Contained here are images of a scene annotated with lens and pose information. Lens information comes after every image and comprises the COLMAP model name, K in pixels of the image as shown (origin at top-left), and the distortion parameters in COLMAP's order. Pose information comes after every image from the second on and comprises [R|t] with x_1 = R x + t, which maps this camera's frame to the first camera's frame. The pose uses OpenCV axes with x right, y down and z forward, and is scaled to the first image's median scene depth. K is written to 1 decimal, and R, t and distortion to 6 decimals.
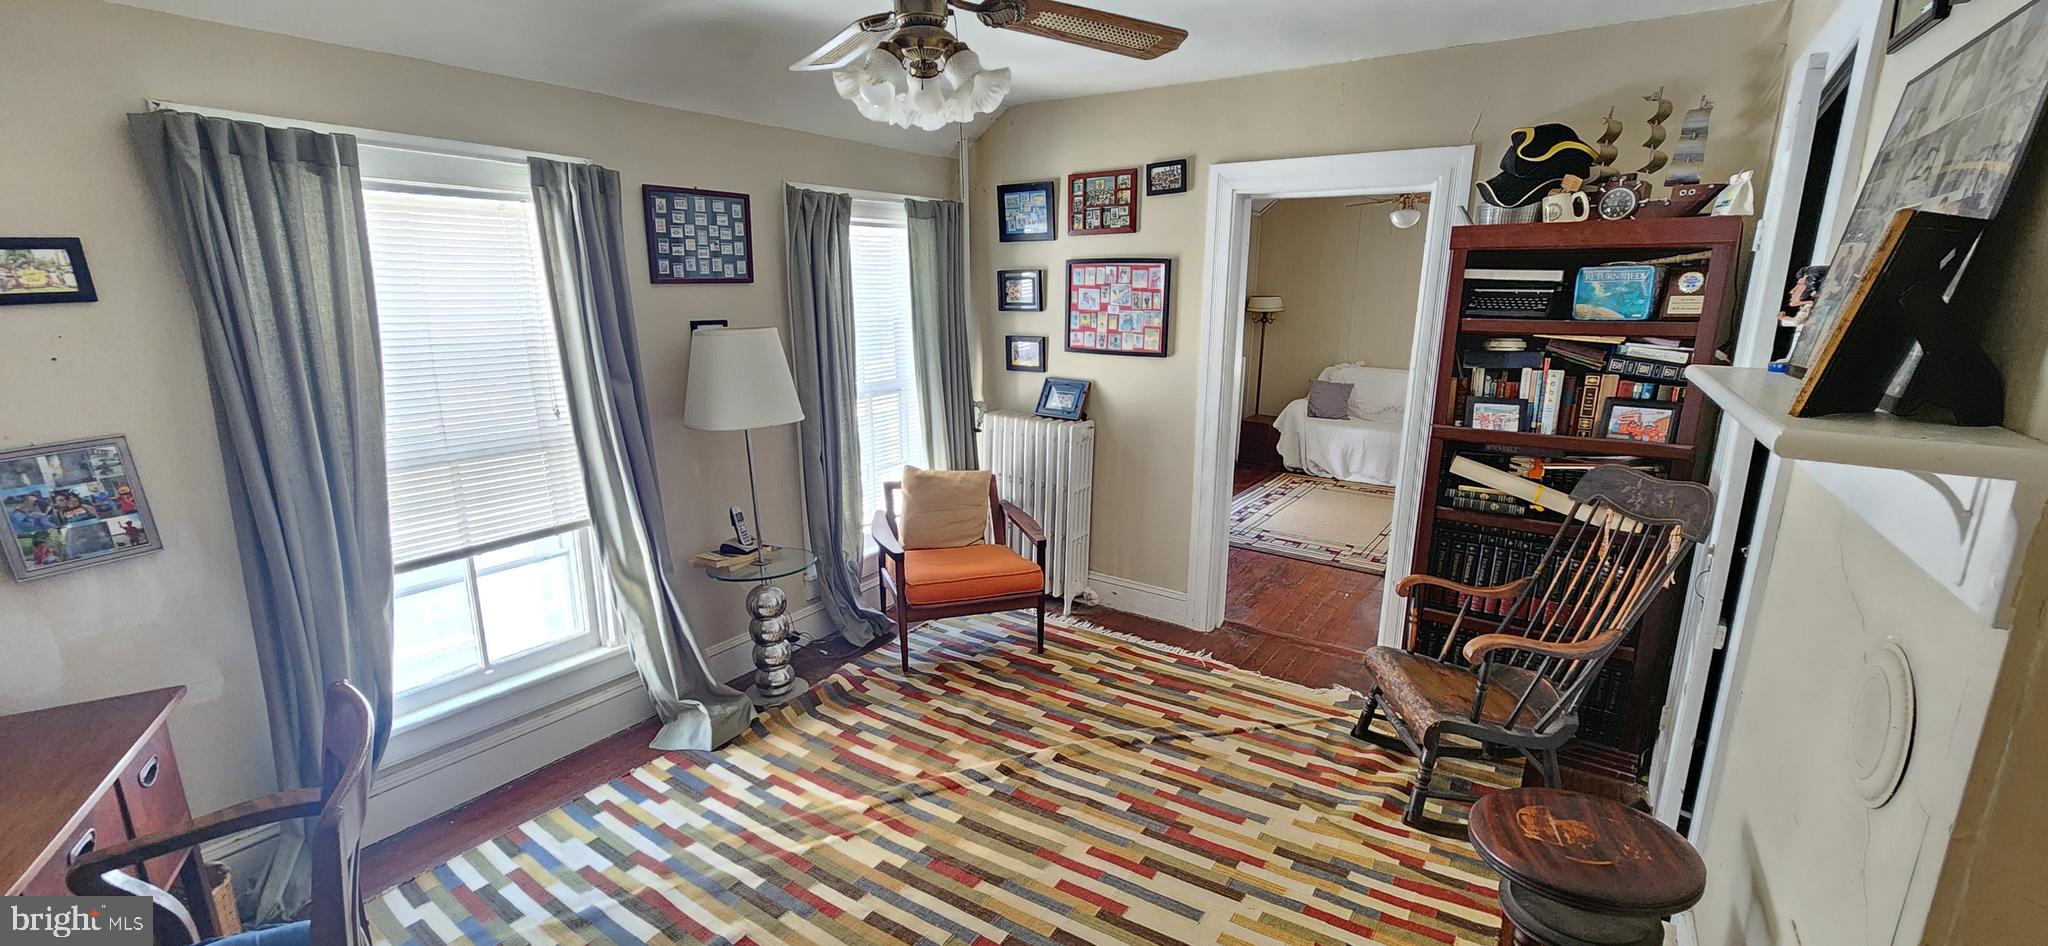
lens RADIAL K [[831.7, 0, 1033.8], [0, 831.7, 481.4], [0, 0, 1]] dist [-0.001738, -0.000178]
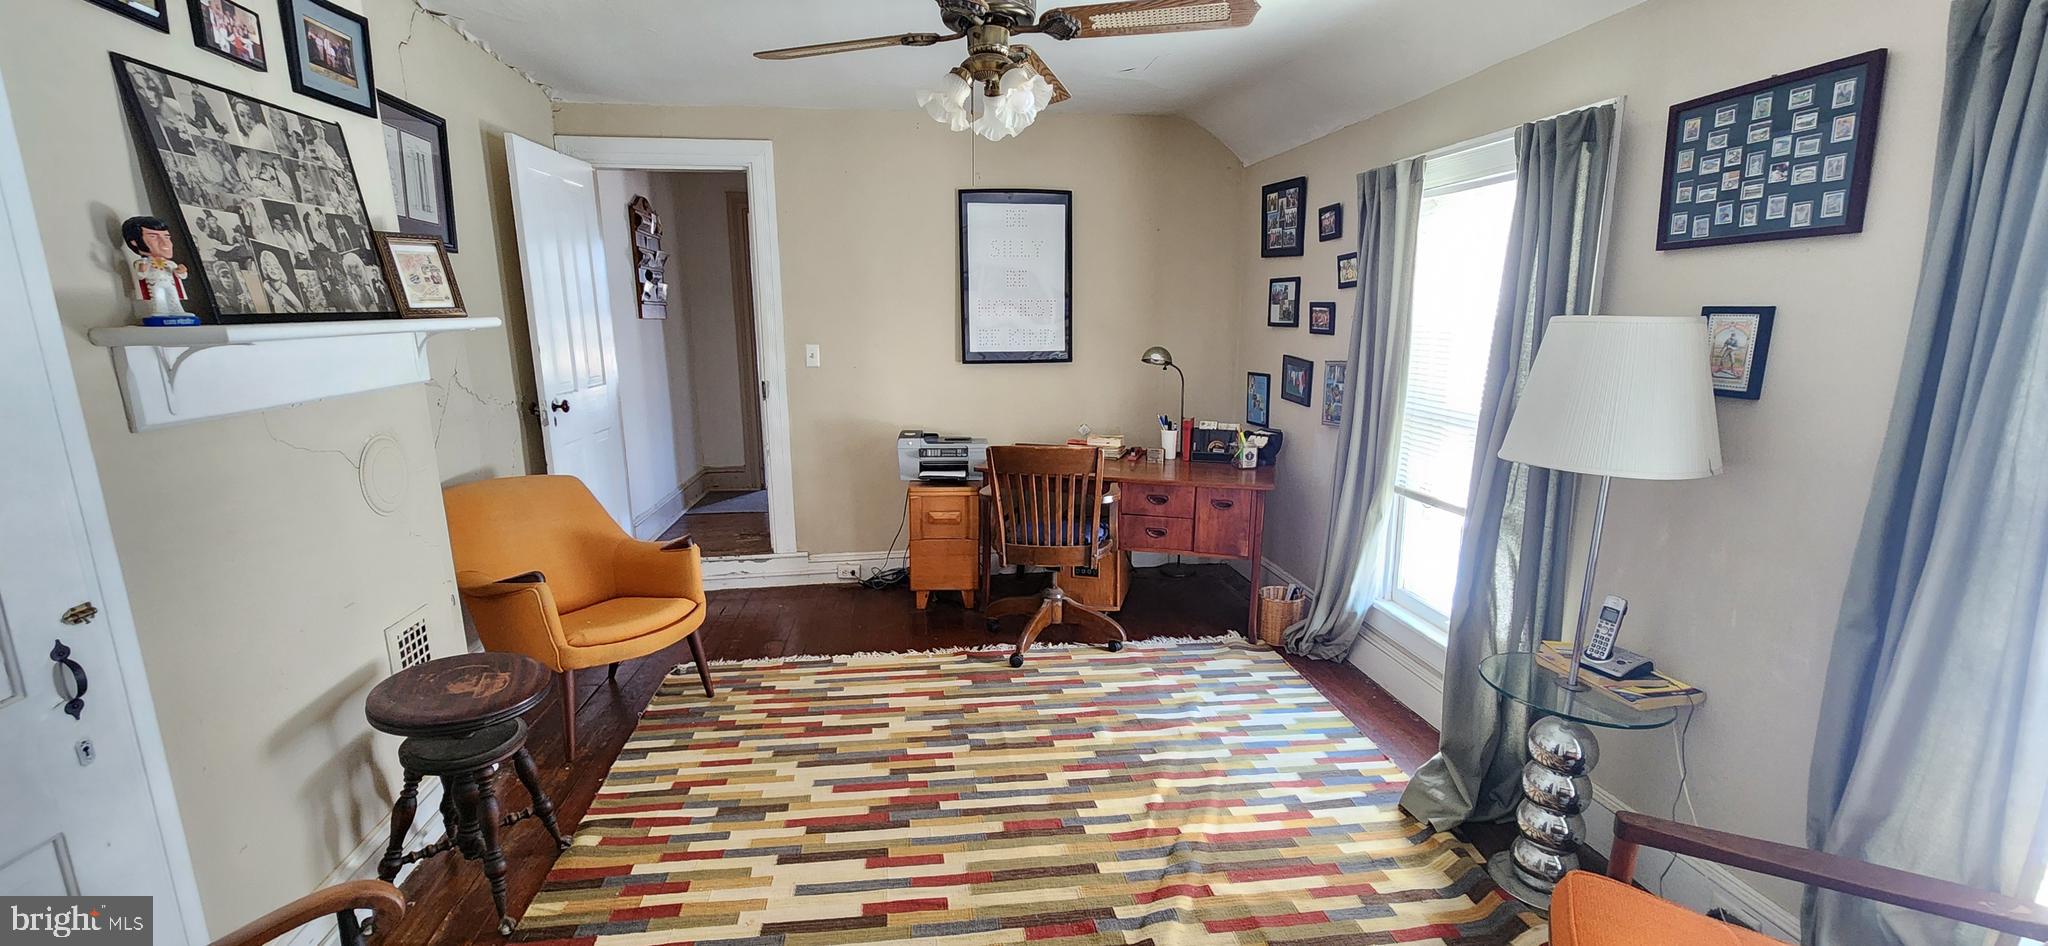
lens RADIAL K [[831.7, 0, 1018.8], [0, 831.7, 484.7], [0, 0, 1]] dist [-0.001738, -0.000178]
pose [[-0.746355, 0.136271, -0.651448, 0.412190], [-0.149416, 0.919522, 0.363531, -0.227396], [0.648559, 0.368660, -0.665929, 1.170554]]
